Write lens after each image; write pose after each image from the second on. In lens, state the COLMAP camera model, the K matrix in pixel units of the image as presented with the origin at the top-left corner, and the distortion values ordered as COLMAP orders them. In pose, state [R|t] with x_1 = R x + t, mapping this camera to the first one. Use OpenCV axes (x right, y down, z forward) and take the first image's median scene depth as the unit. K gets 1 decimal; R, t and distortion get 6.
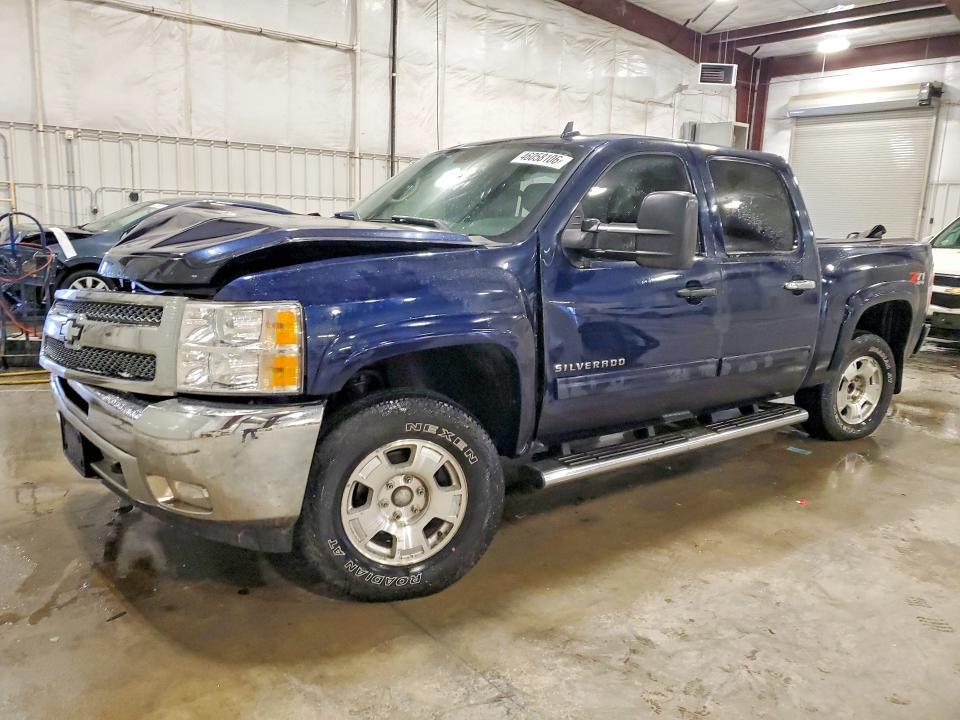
lens RADIAL K [[778.0, 0, 480.4], [0, 778.0, 326.9], [0, 0, 1]] dist [0.052167, 0.001536]
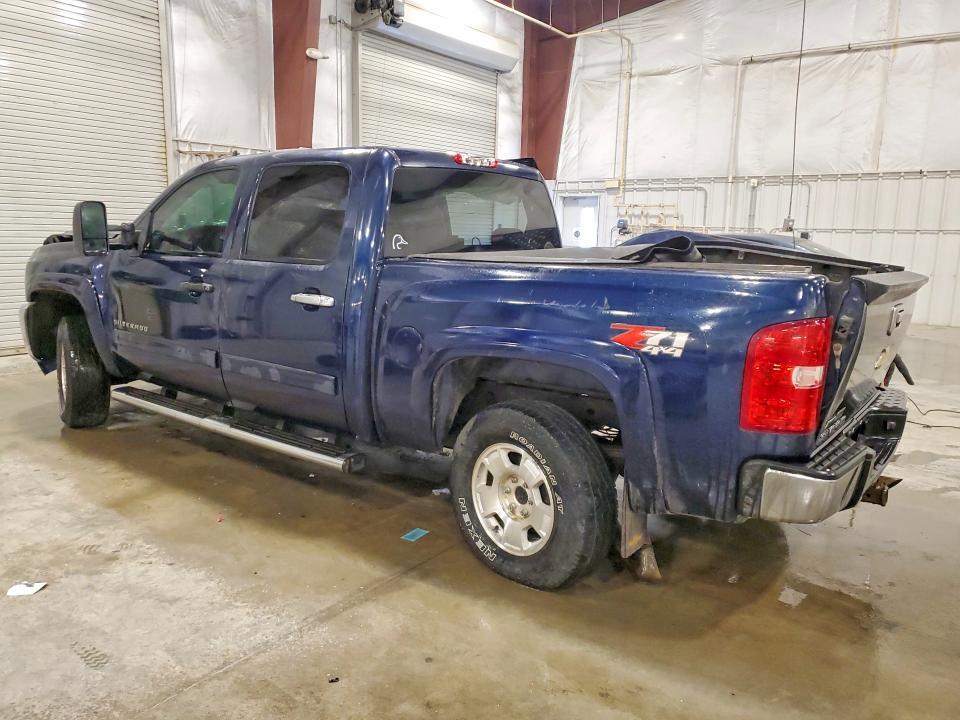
lens RADIAL K [[772.8, 0, 480.0], [0, 772.8, 360.0], [0, 0, 1]] dist [0.050149, -0.003409]
pose [[0.211784, 0.135710, -0.967848, 0.518671], [-0.165046, 0.981055, 0.101447, -0.042594], [0.963279, 0.138255, 0.230170, 0.404539]]
